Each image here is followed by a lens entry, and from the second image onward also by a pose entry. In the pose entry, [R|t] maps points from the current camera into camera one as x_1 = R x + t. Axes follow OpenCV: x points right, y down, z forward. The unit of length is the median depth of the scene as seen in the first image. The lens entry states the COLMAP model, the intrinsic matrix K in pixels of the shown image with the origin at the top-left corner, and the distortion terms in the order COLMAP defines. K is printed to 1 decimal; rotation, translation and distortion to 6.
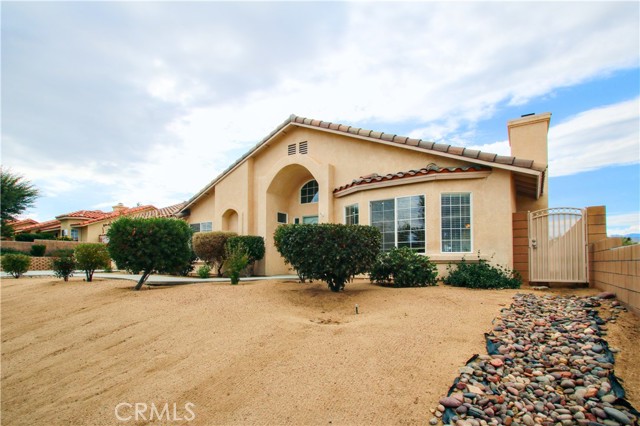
lens RADIAL K [[307.7, 0, 320.8], [0, 307.7, 230.5], [0, 0, 1]] dist [0.001431, 0.000037]
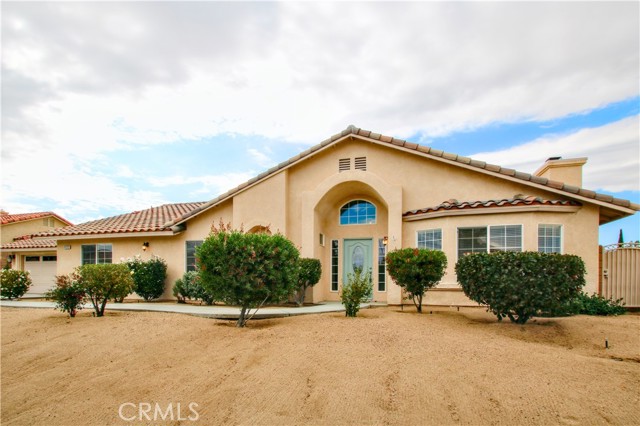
lens RADIAL K [[311.8, 0, 319.0], [0, 311.8, 266.1], [0, 0, 1]] dist [0.005547, 0.000337]
pose [[0.957554, 0.017868, 0.287699, -0.433349], [-0.031819, 0.998530, 0.043888, -0.001186], [-0.286492, -0.051179, 0.956715, 0.129306]]
